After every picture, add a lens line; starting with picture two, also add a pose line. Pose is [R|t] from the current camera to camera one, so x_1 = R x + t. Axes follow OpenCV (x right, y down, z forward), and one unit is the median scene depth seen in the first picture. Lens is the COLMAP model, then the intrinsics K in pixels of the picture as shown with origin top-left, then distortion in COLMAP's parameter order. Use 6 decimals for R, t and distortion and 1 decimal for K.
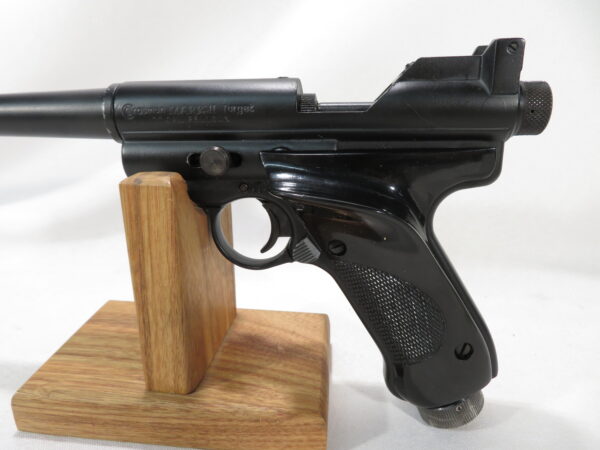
lens RADIAL K [[440.8, 0, 301.2], [0, 440.8, 224.0], [0, 0, 1]] dist [-0.019127, 0.005954]
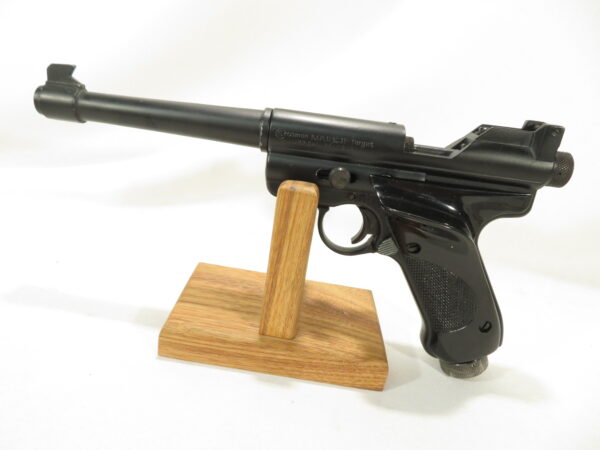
lens RADIAL K [[440.8, 0, 302.2], [0, 440.8, 227.8], [0, 0, 1]] dist [-0.019127, 0.005954]
pose [[0.989707, 0.111279, 0.089985, -0.391328], [-0.117838, 0.990478, 0.071184, -0.066357], [-0.081207, -0.081055, 0.993396, -0.363944]]
